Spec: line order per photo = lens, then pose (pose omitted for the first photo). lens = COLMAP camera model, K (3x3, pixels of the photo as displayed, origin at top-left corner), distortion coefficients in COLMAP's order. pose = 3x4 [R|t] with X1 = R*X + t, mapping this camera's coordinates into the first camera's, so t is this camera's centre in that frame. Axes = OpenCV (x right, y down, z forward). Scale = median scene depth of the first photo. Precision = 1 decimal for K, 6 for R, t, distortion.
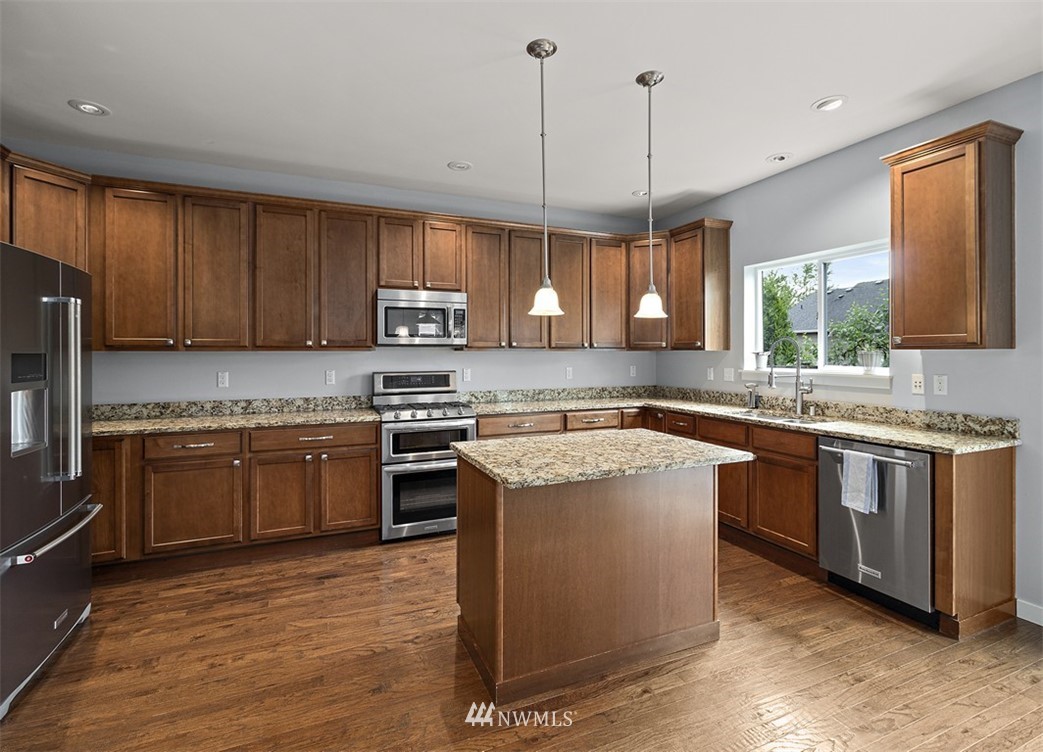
lens RADIAL K [[480.7, 0, 518.3], [0, 480.7, 350.3], [0, 0, 1]] dist [0.001825, -0.000075]
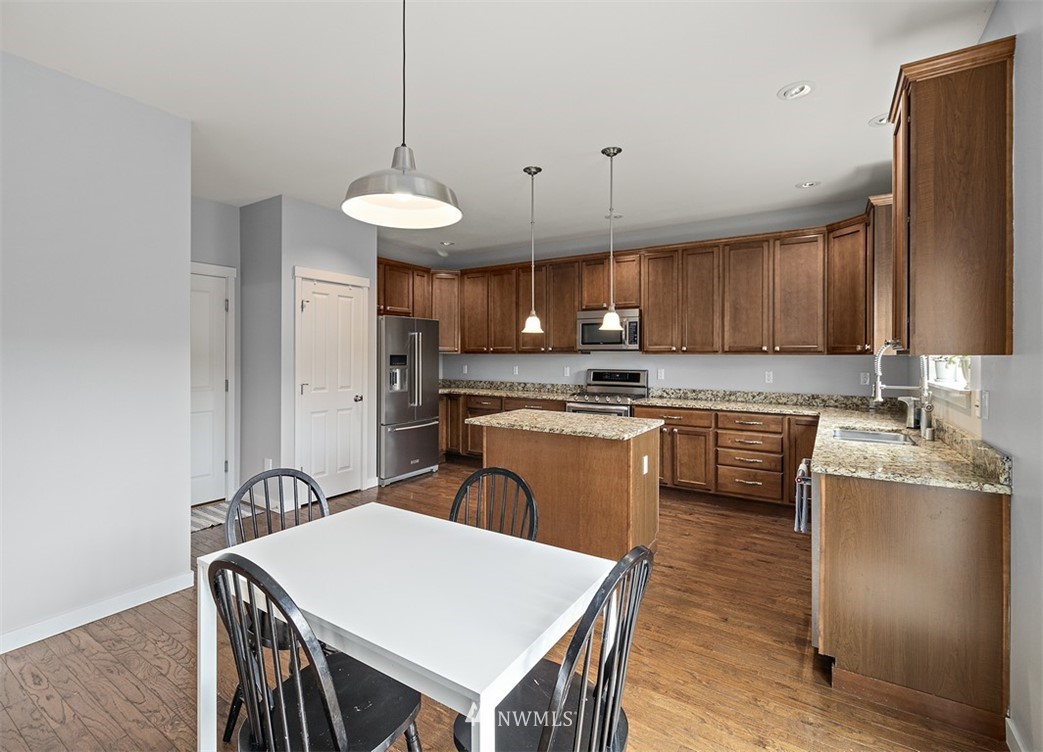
lens RADIAL K [[480.7, 0, 518.3], [0, 480.7, 350.3], [0, 0, 1]] dist [0.001825, -0.000075]
pose [[0.565412, -0.003370, -0.824802, 0.795773], [0.000021, 0.999992, -0.004071, -0.004595], [0.824809, 0.002285, 0.565407, 0.019888]]
